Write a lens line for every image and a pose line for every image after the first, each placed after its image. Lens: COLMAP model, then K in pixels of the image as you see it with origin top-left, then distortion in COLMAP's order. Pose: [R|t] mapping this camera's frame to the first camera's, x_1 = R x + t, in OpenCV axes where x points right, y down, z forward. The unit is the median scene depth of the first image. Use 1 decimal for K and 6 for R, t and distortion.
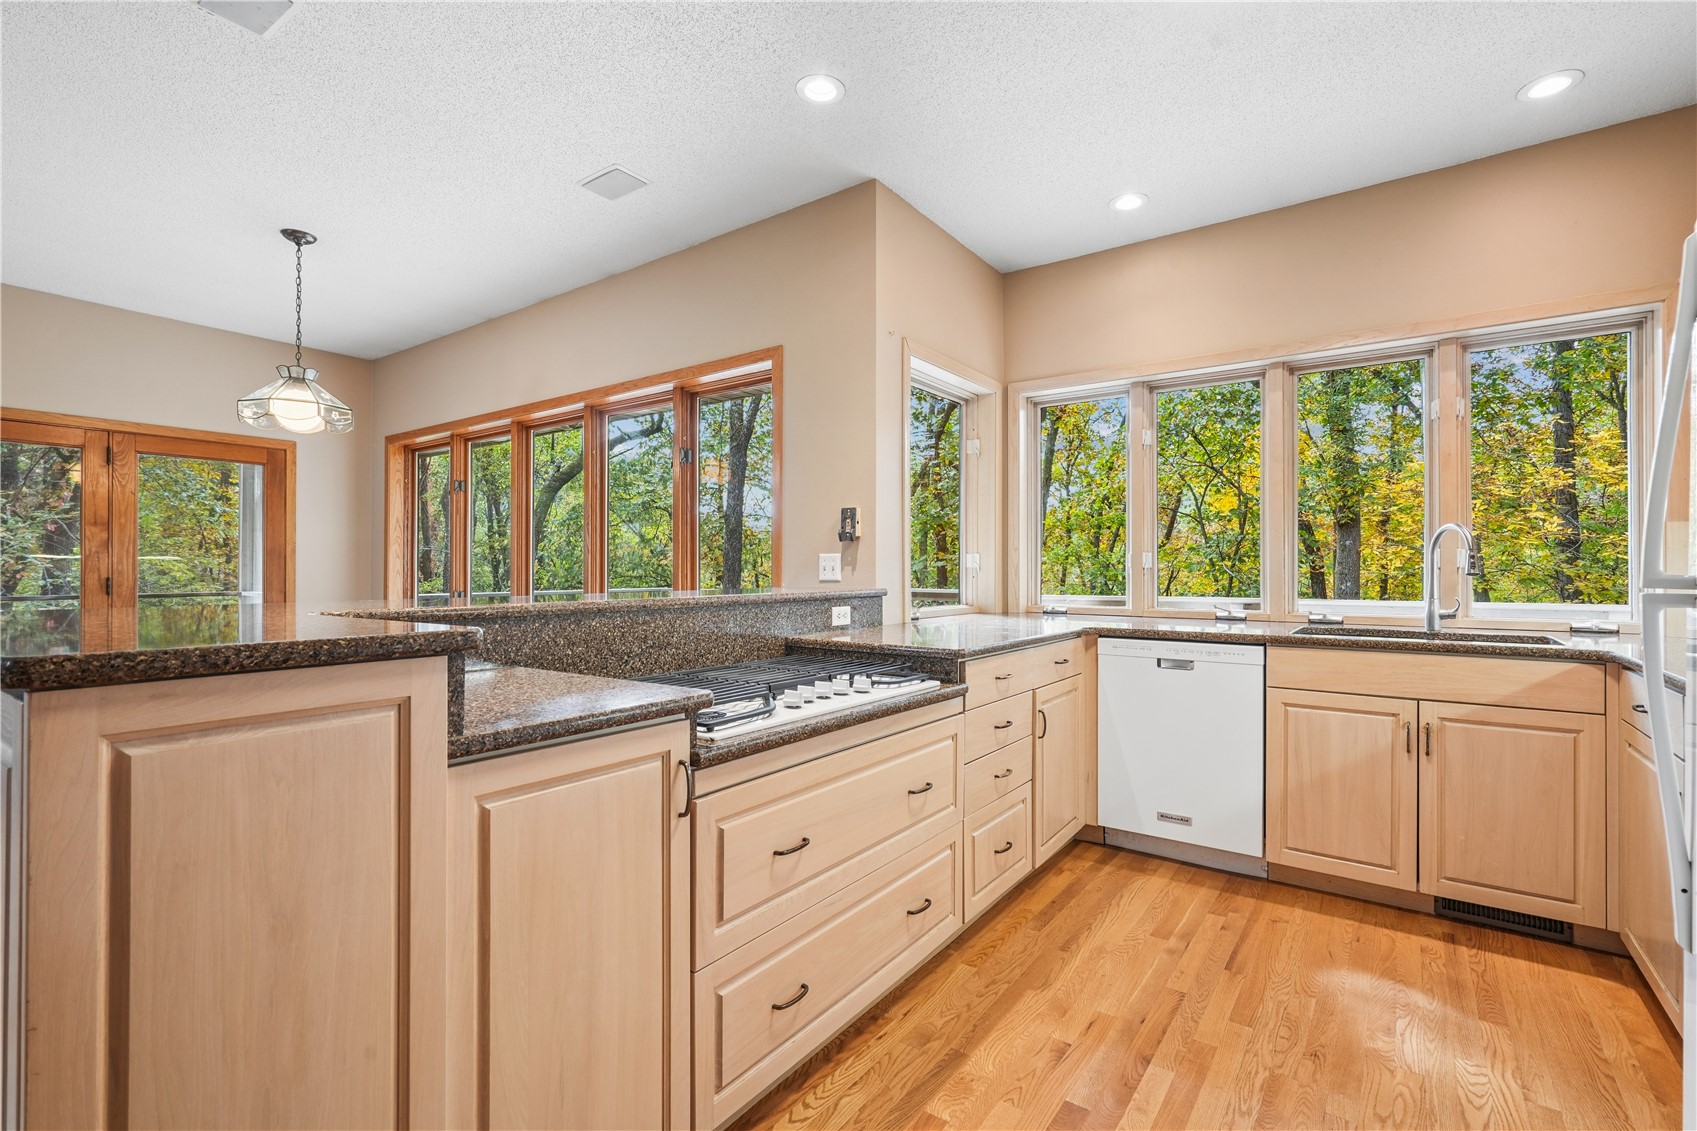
lens RADIAL K [[773.4, 0, 857.5], [0, 773.4, 569.8], [0, 0, 1]] dist [-0.001687, 0.001955]
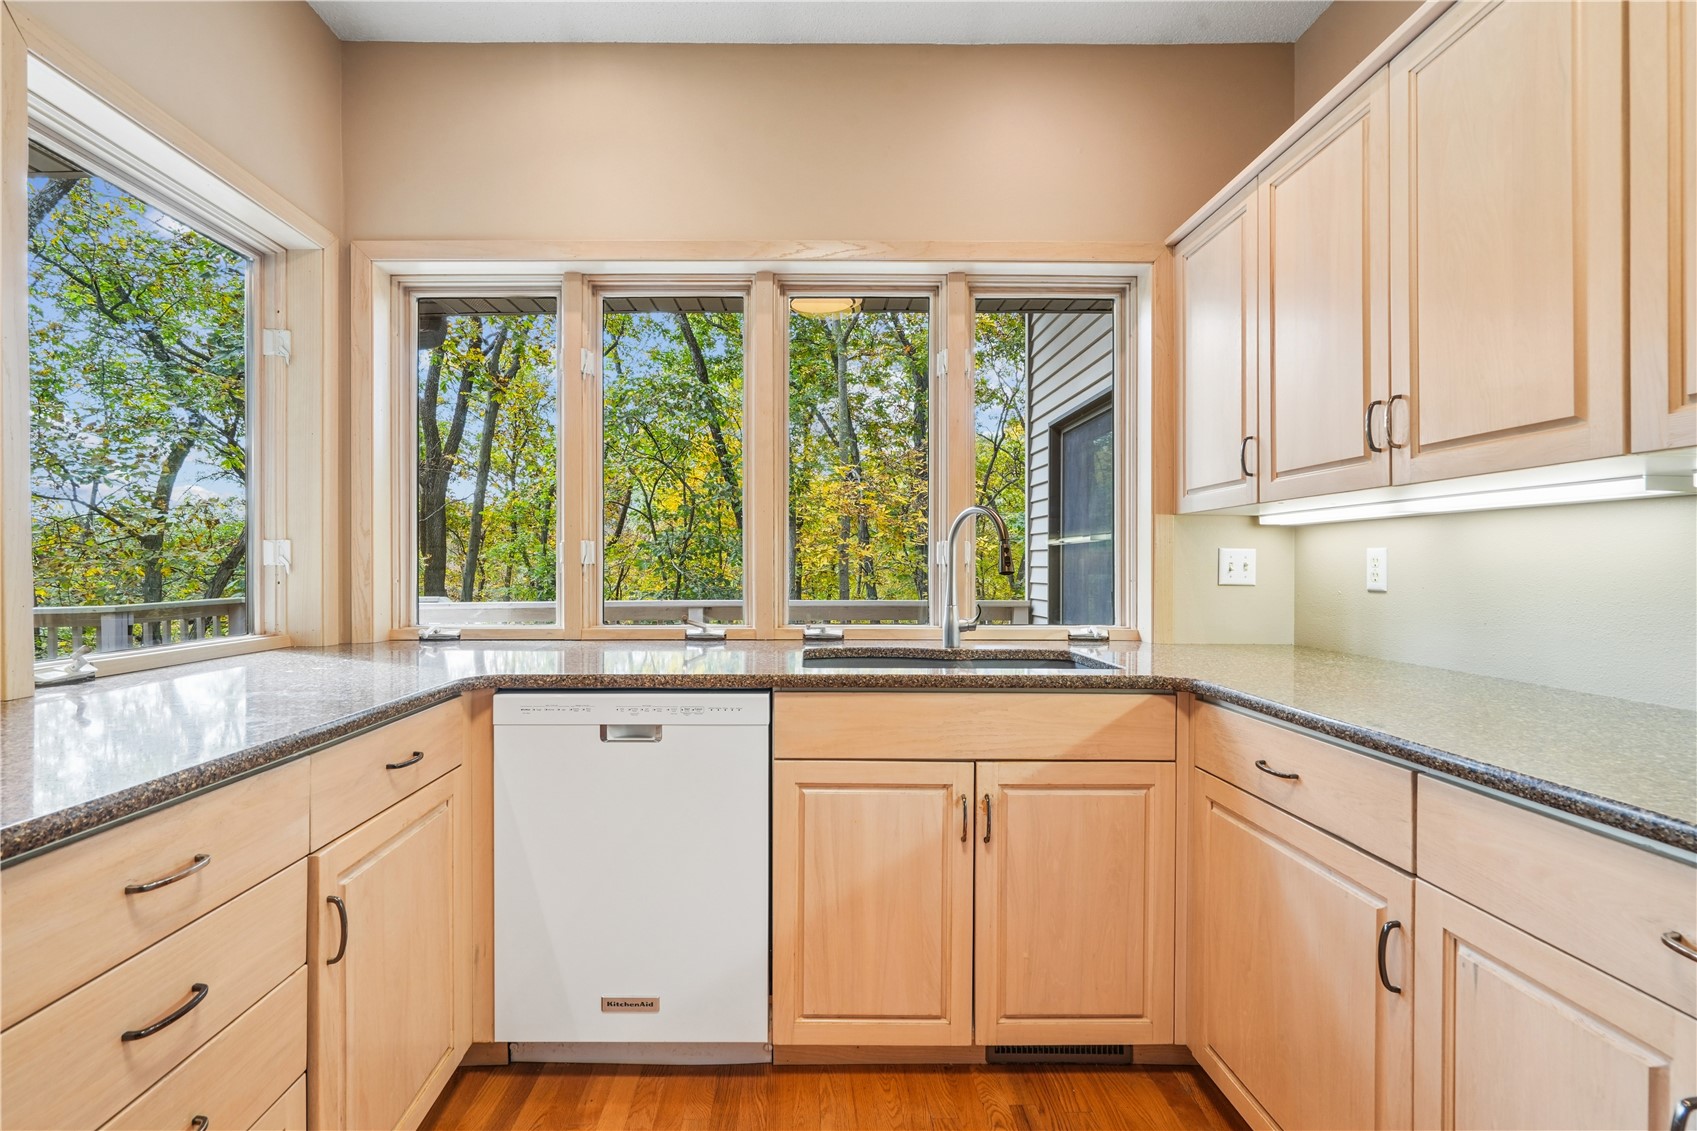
lens RADIAL K [[773.4, 0, 801.1], [0, 773.4, 569.5], [0, 0, 1]] dist [-0.001687, 0.001955]
pose [[0.817441, -0.002262, 0.576008, 0.184660], [0.001104, 0.999997, 0.002360, 0.000387], [-0.576011, -0.001293, 0.817441, 0.460527]]
